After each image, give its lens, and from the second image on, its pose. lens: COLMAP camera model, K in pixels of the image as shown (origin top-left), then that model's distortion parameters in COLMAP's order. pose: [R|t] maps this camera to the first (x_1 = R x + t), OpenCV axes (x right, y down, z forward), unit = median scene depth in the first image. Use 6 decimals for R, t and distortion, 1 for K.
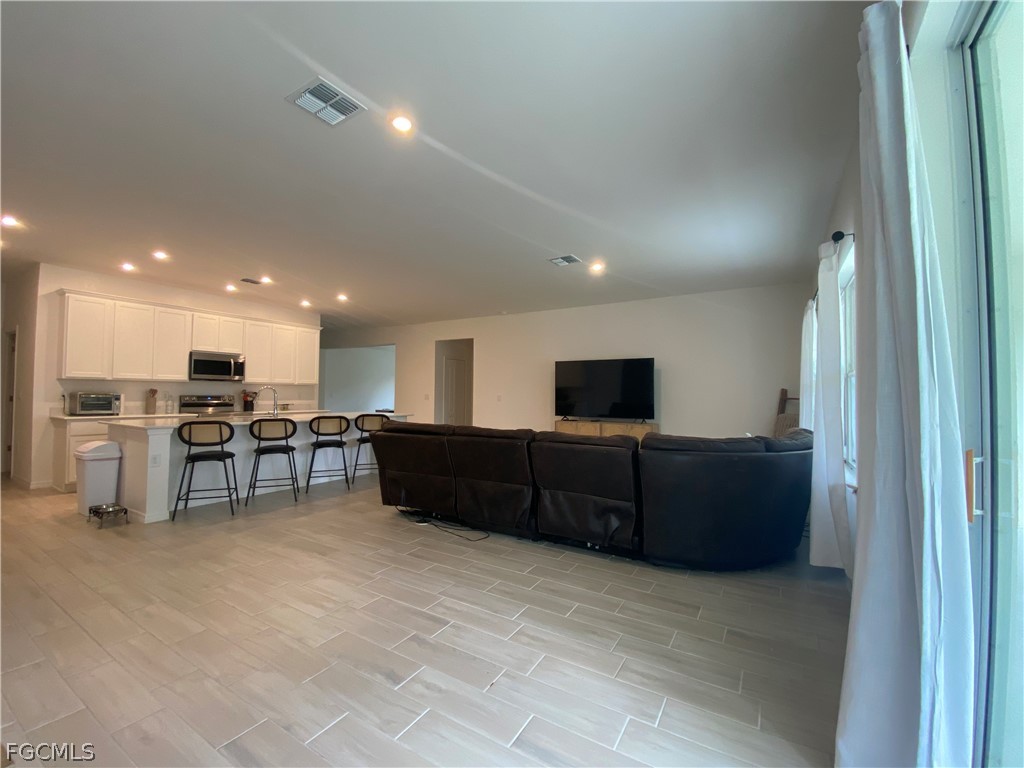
lens RADIAL K [[407.5, 0, 532.4], [0, 407.5, 386.9], [0, 0, 1]] dist [-0.045092, -0.002409]
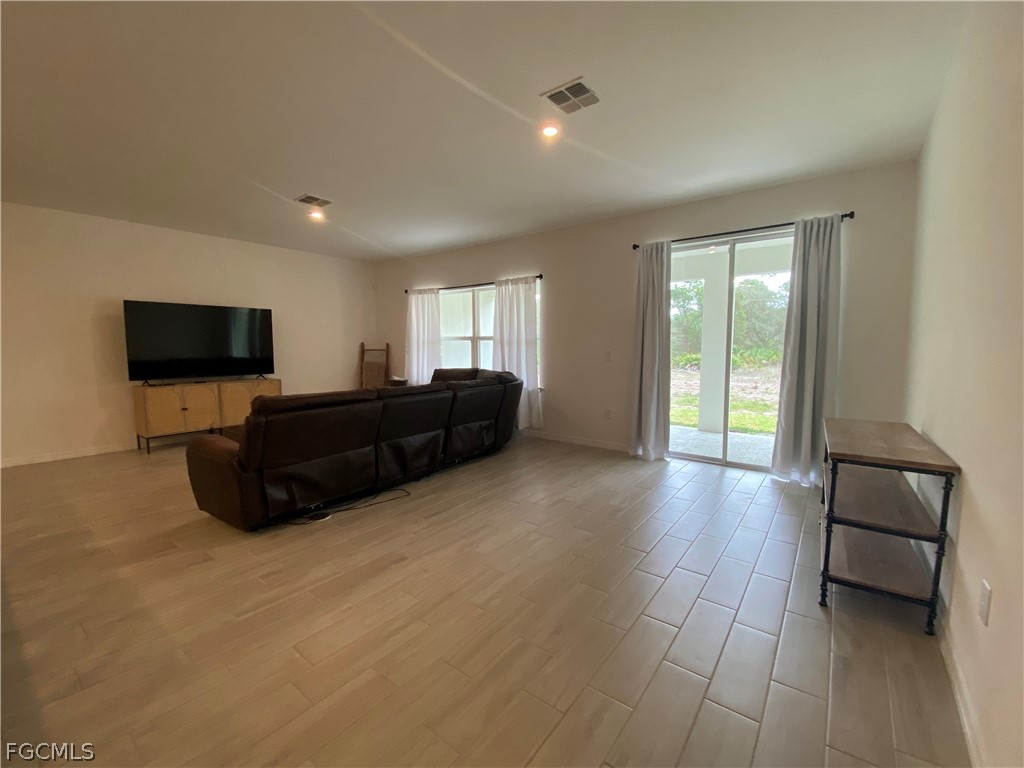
lens RADIAL K [[407.5, 0, 512.3], [0, 407.5, 380.6], [0, 0, 1]] dist [-0.045092, -0.002409]
pose [[0.156608, -0.092479, 0.983322, -1.094776], [-0.024119, 0.994952, 0.097414, -0.019825], [-0.987366, -0.038972, 0.153587, 0.586158]]
